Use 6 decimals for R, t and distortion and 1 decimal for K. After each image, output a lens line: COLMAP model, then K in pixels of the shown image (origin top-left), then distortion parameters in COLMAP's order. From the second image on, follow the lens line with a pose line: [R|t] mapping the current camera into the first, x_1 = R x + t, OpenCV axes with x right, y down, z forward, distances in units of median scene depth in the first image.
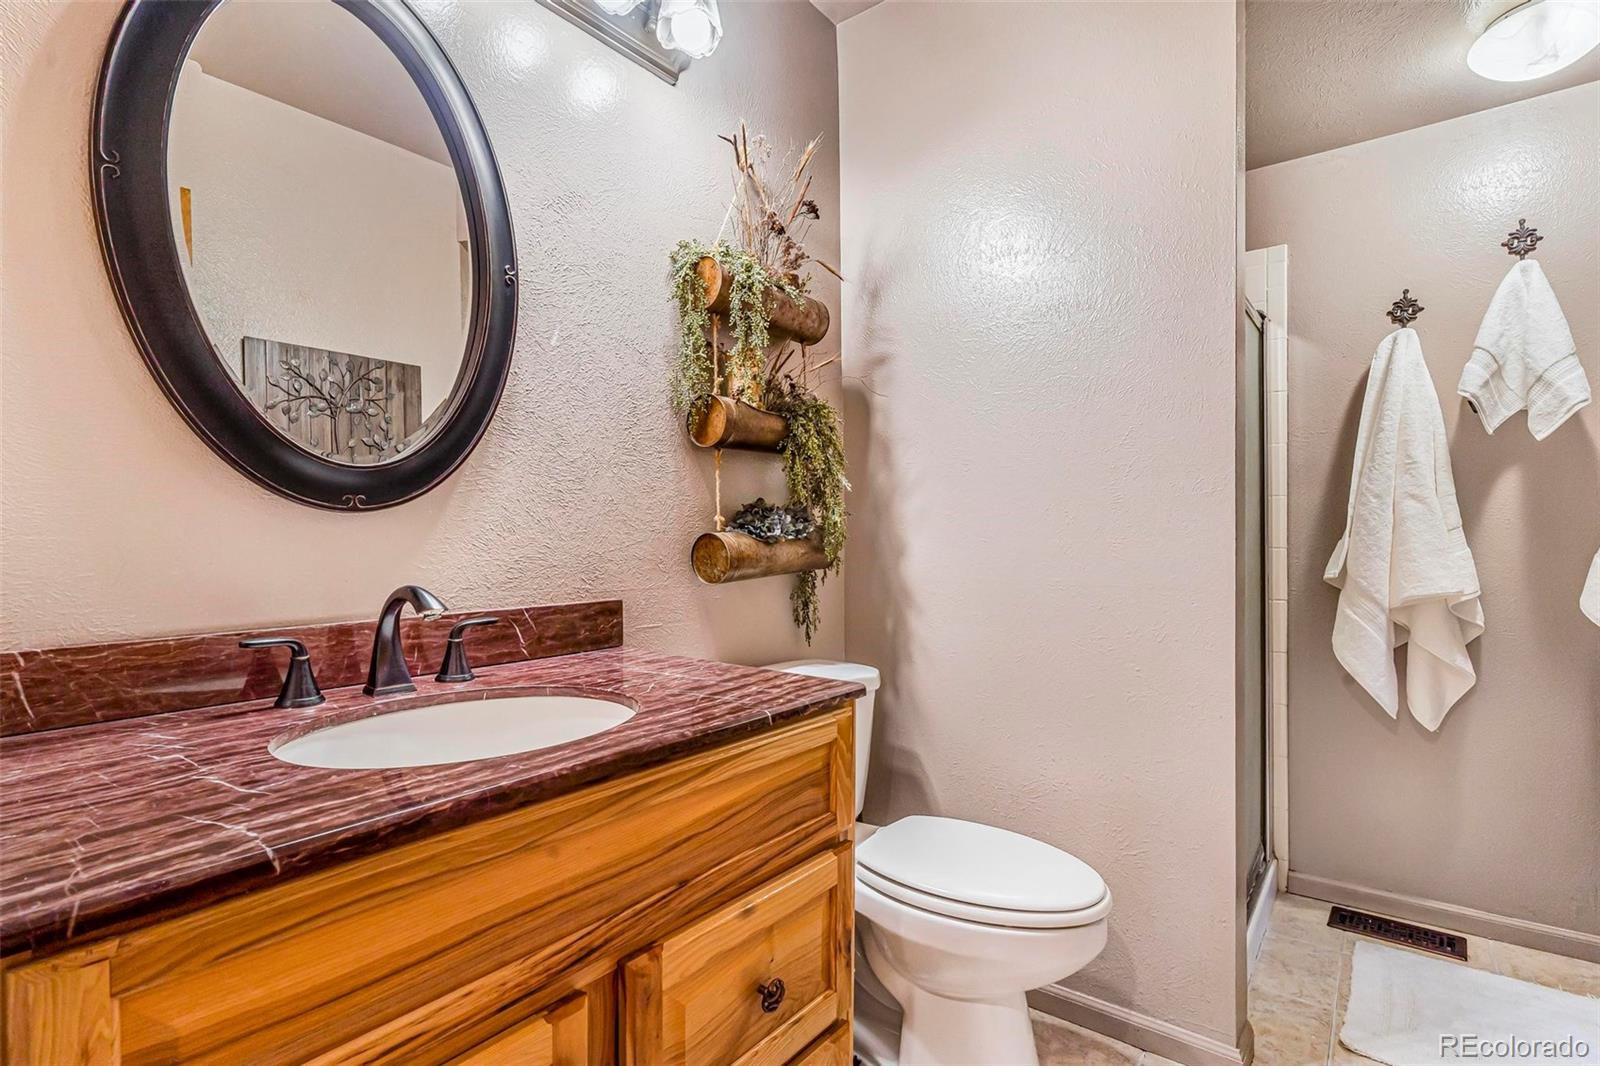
lens RADIAL K [[782.8, 0, 798.1], [0, 782.8, 530.9], [0, 0, 1]] dist [-0.001421, 0.000109]
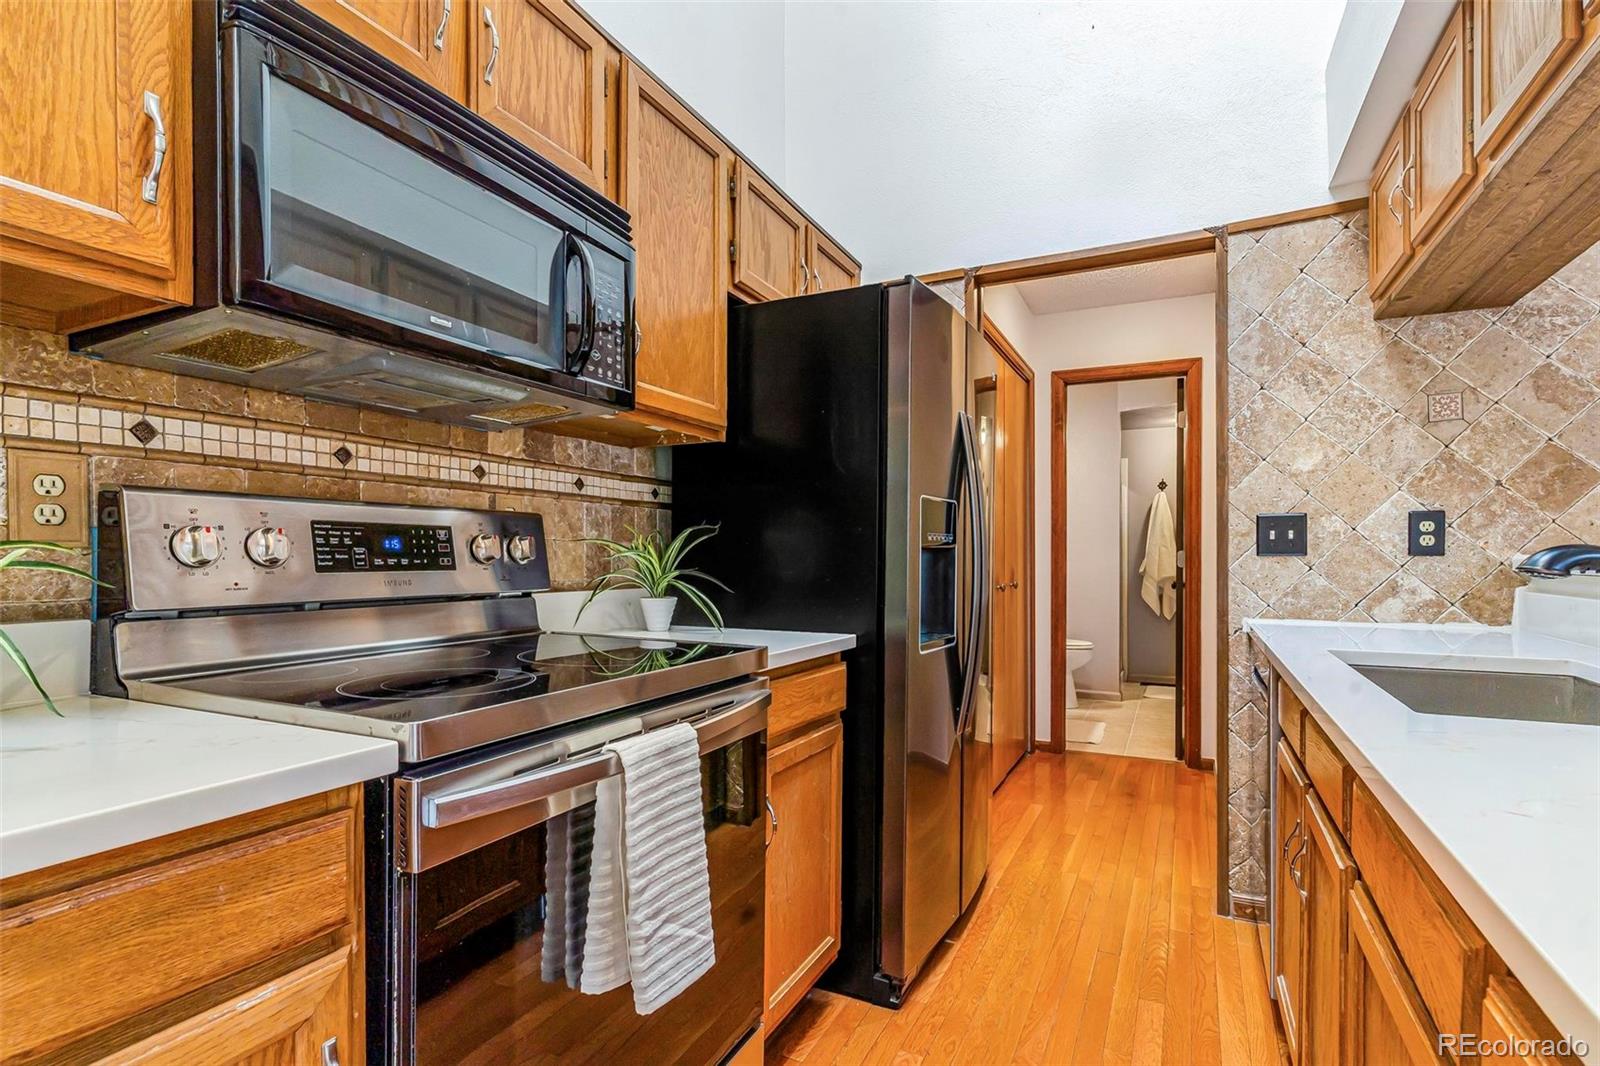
lens RADIAL K [[782.8, 0, 797.2], [0, 782.8, 564.3], [0, 0, 1]] dist [-0.001421, 0.000109]
pose [[0.982215, 0.002907, 0.187739, -1.284657], [-0.002694, 0.999995, -0.001390, 0.038433], [-0.187742, 0.000859, 0.982218, -1.857087]]
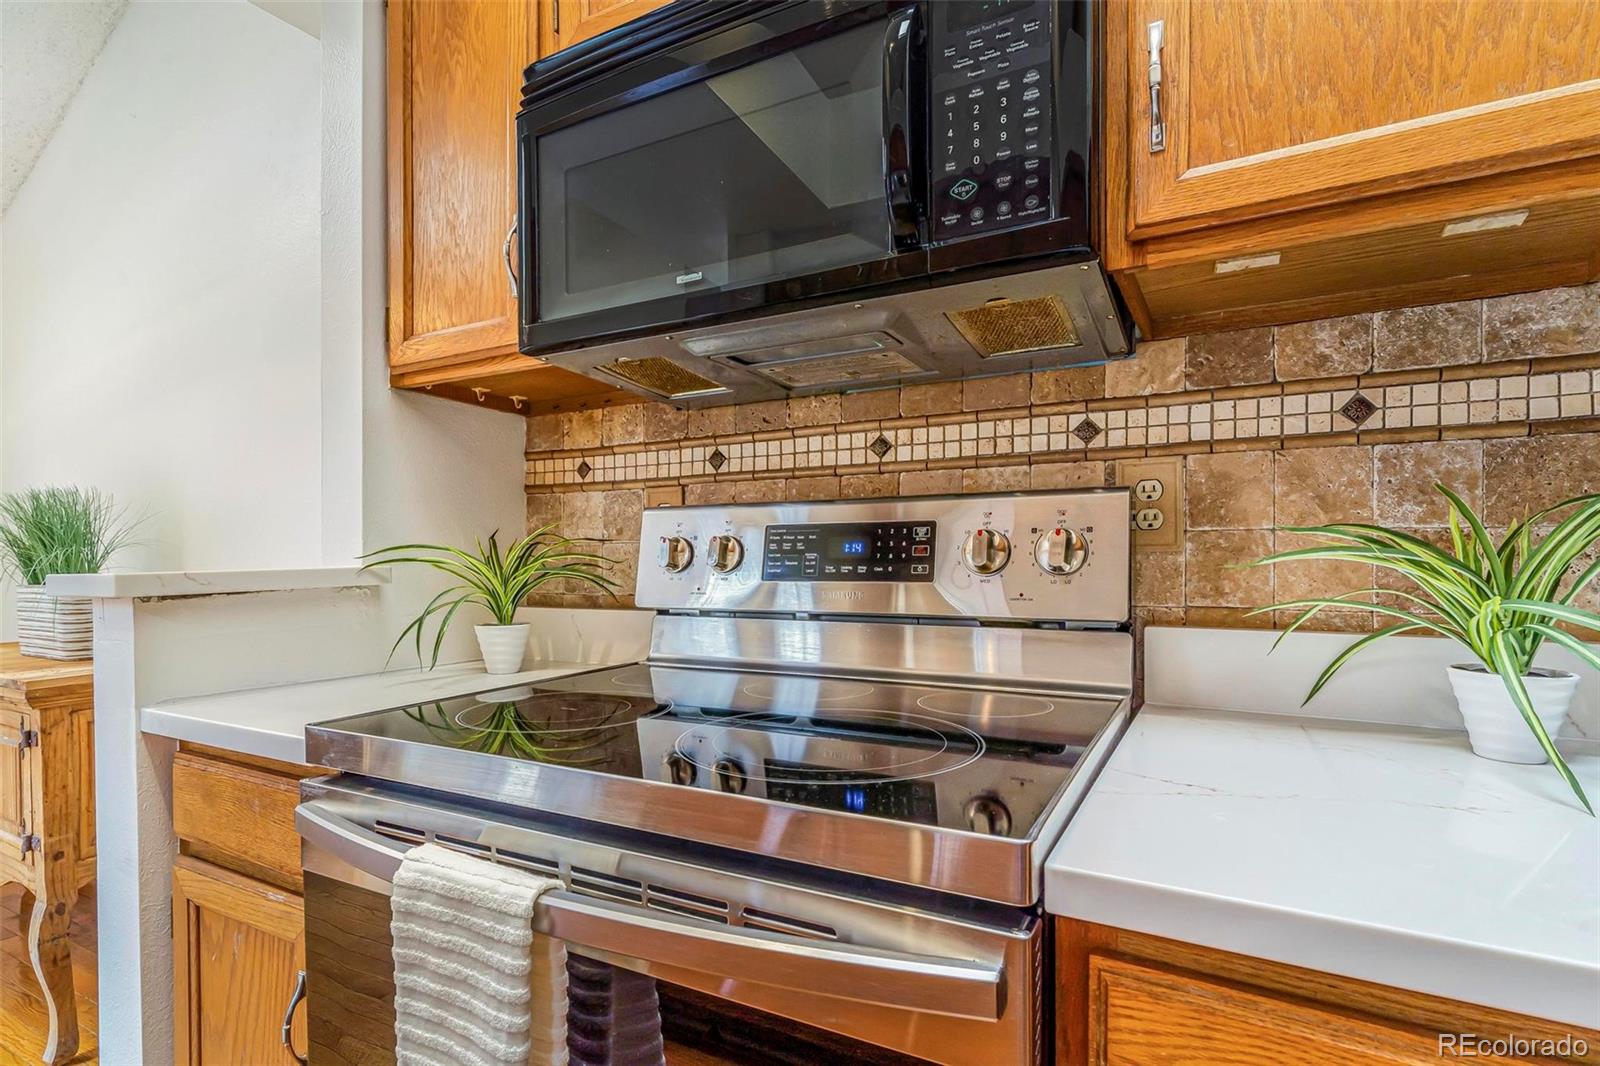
lens RADIAL K [[782.8, 0, 797.1], [0, 782.8, 566.6], [0, 0, 1]] dist [-0.001421, 0.000109]
pose [[0.145489, 0.013835, -0.989263, -0.951161], [-0.005826, 0.999897, 0.013127, 0.027037], [0.989343, 0.003854, 0.145555, -1.239068]]
